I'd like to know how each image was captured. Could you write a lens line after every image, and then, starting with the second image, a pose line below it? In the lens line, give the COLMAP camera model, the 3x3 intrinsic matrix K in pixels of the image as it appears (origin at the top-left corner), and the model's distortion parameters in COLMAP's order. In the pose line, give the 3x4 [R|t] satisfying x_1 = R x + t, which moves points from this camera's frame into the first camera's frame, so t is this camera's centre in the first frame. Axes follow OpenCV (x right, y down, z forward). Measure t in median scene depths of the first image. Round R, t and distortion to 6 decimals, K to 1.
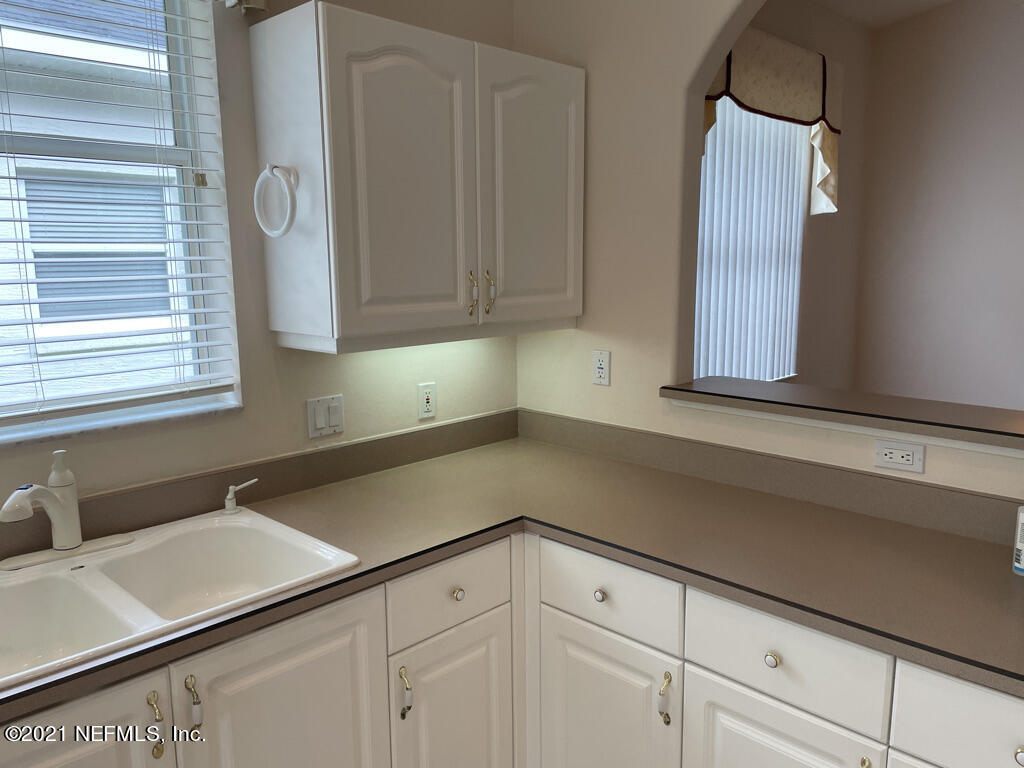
lens RADIAL K [[775.3, 0, 512.0], [0, 775.3, 384.0], [0, 0, 1]] dist [0.055053, -0.000906]
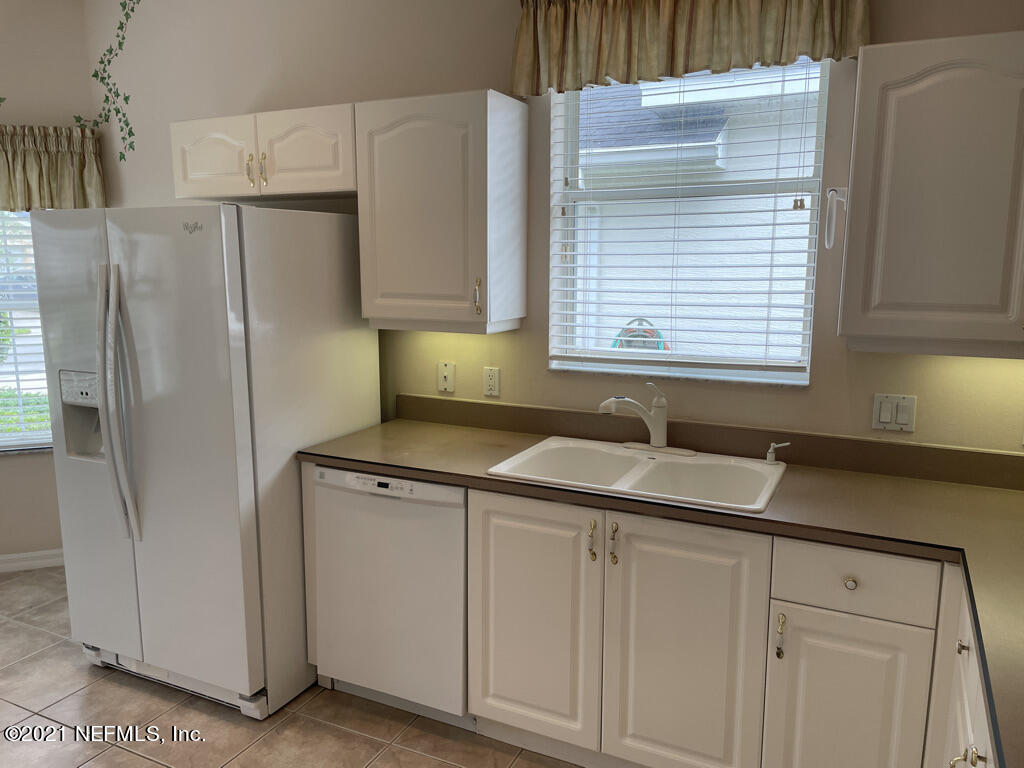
lens RADIAL K [[775.3, 0, 512.0], [0, 775.3, 384.0], [0, 0, 1]] dist [0.055053, -0.000906]
pose [[0.316678, 0.161104, -0.934751, 0.761704], [-0.162955, 0.980059, 0.113706, -0.044321], [0.934431, 0.116314, 0.336616, 0.179154]]
